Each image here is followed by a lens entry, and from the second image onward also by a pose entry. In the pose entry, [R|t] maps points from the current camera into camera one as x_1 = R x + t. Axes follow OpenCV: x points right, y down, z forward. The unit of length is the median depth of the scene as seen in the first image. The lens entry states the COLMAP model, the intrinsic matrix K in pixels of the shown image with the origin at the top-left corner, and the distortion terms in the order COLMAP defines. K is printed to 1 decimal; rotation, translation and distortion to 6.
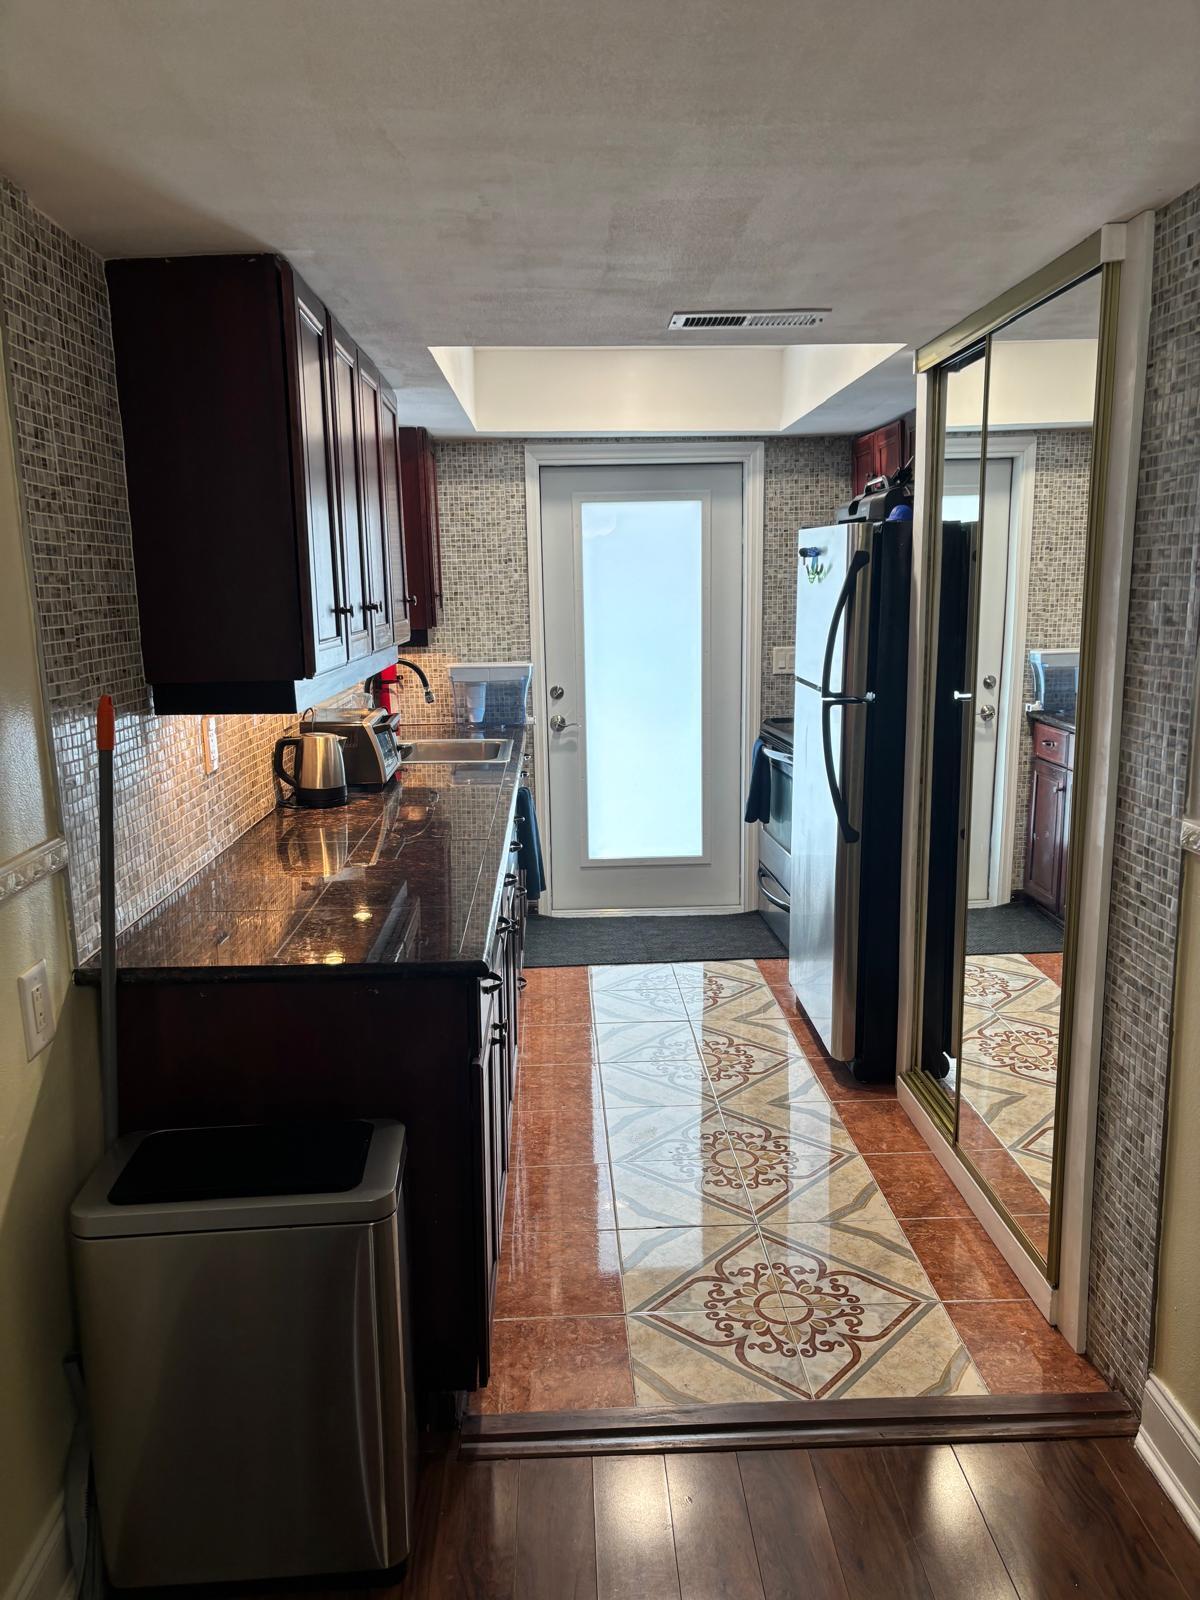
lens RADIAL K [[1229.6, 0, 583.3], [0, 1229.6, 814.0], [0, 0, 1]] dist [0.038777, -0.006803]
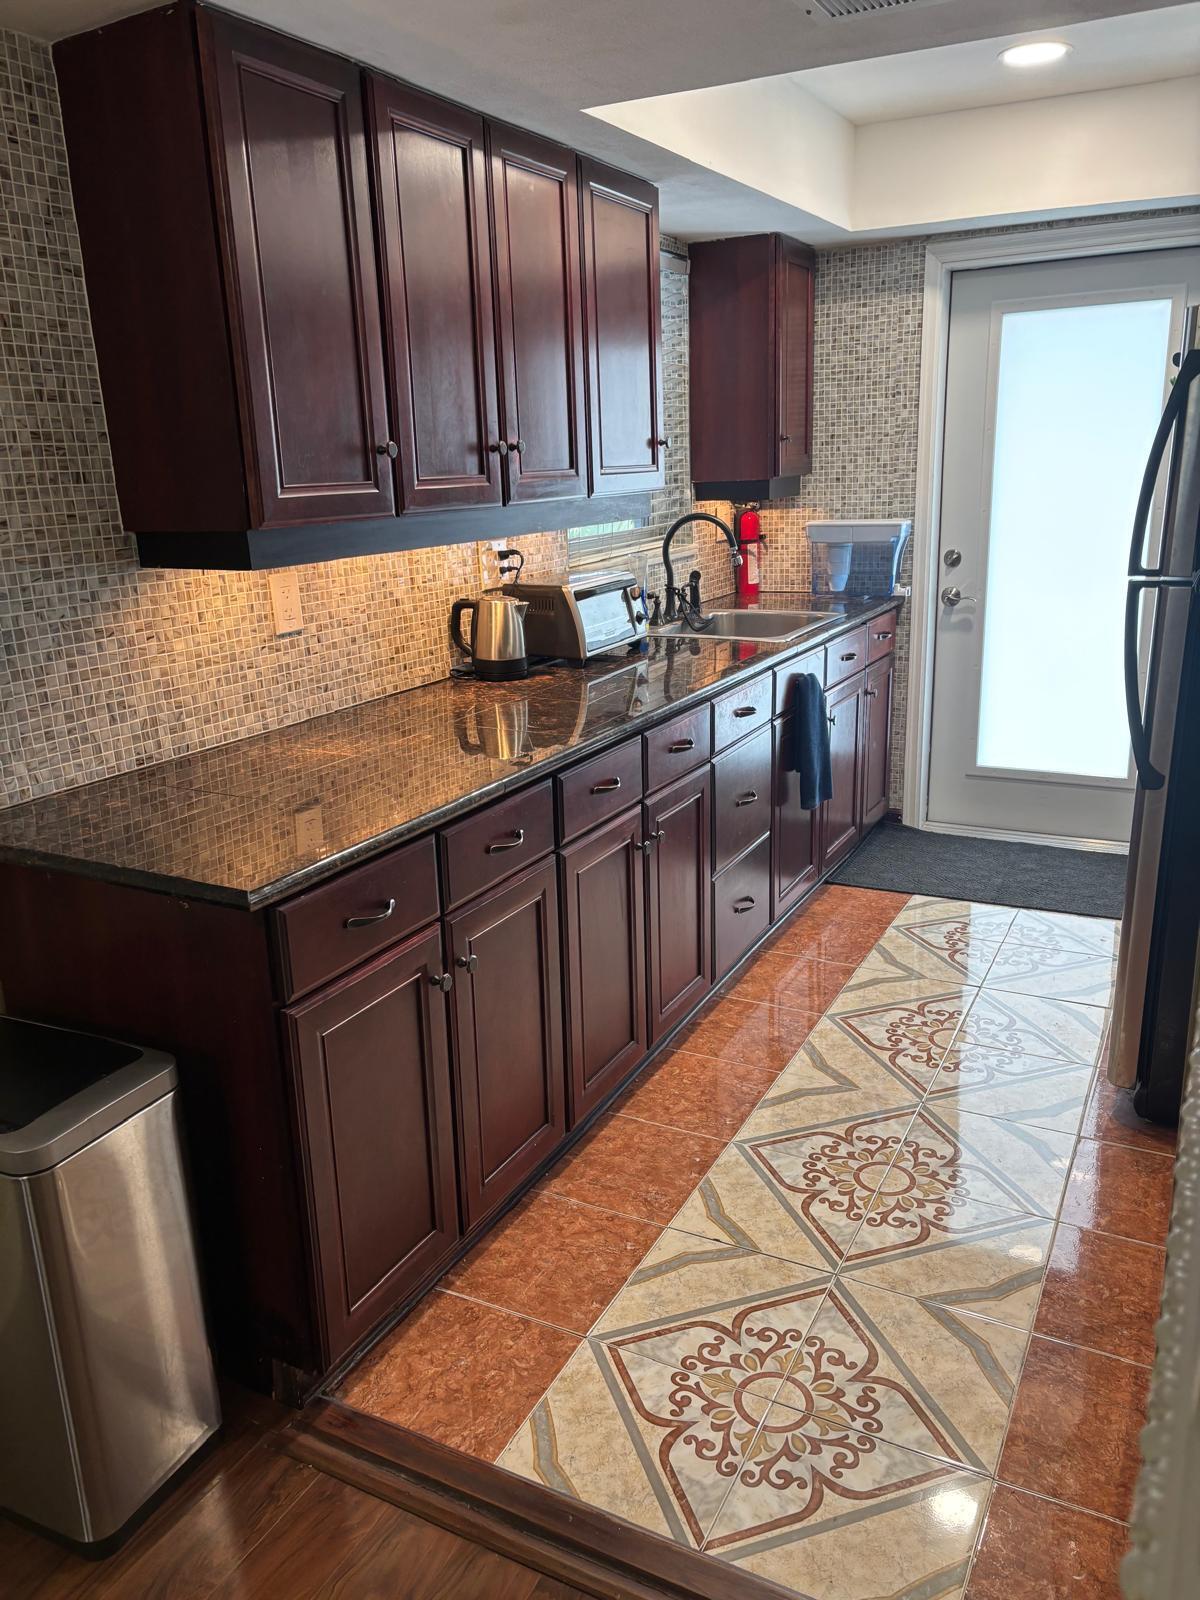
lens RADIAL K [[1229.6, 0, 603.8], [0, 1229.6, 790.8], [0, 0, 1]] dist [0.038777, -0.006803]
pose [[0.862013, 0.121085, -0.492211, 0.227198], [-0.075204, 0.990853, 0.112047, -0.023040], [0.501276, -0.059570, 0.863235, 0.188449]]
